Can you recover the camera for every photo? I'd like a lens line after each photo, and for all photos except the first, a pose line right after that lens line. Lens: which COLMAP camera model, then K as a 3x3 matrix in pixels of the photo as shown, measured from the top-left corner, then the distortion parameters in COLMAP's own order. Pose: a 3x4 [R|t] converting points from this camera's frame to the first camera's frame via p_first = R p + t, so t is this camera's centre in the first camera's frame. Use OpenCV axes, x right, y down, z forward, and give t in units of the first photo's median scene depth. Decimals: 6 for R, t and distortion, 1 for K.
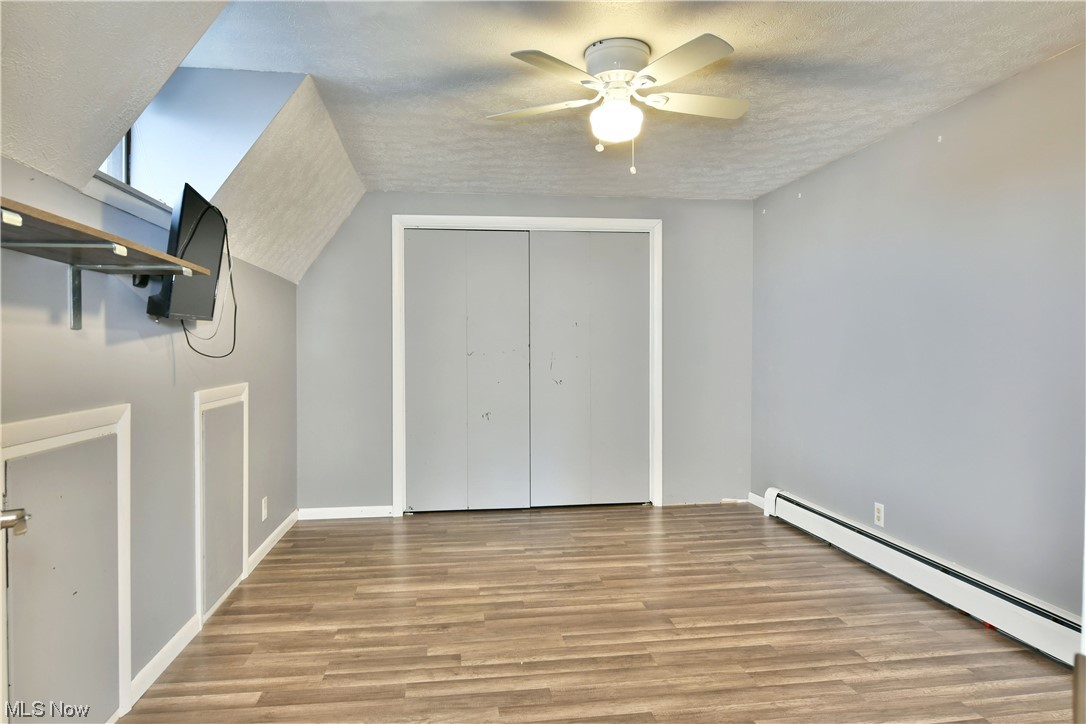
lens RADIAL K [[676.6, 0, 540.5], [0, 676.6, 358.7], [0, 0, 1]] dist [-0.016544, -0.001833]
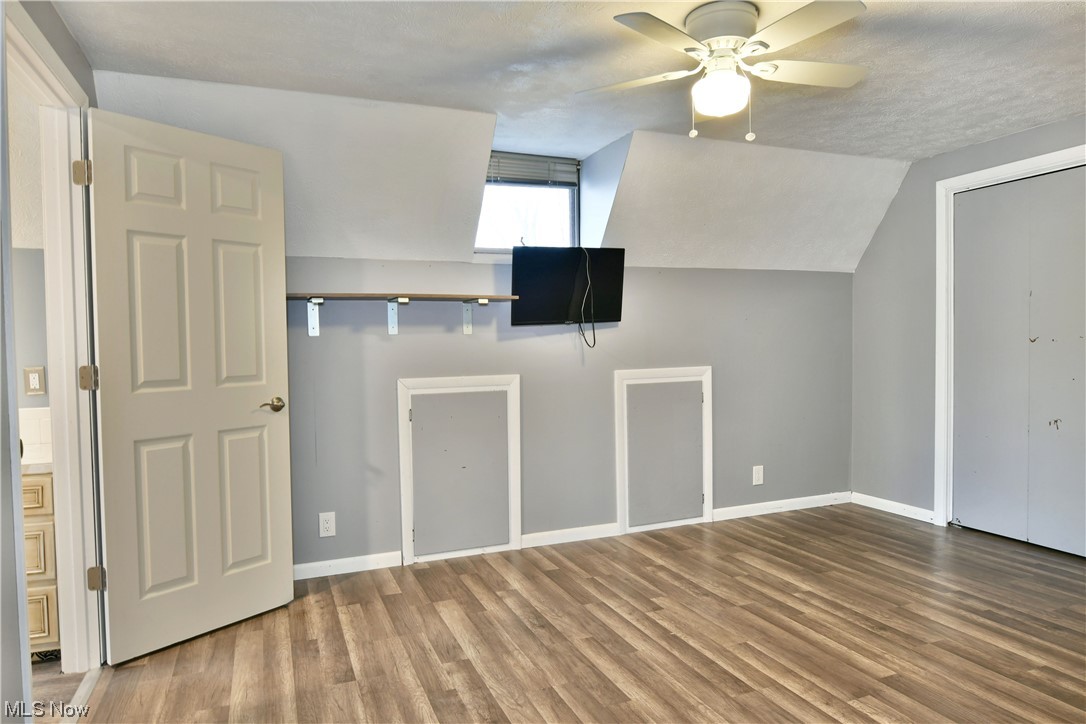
lens RADIAL K [[676.6, 0, 540.5], [0, 676.6, 358.7], [0, 0, 1]] dist [-0.016544, -0.001833]
pose [[0.248841, 0.023234, -0.968266, 0.786804], [0.005337, 0.999664, 0.025359, -0.013137], [0.968530, -0.011478, 0.248633, 0.441069]]
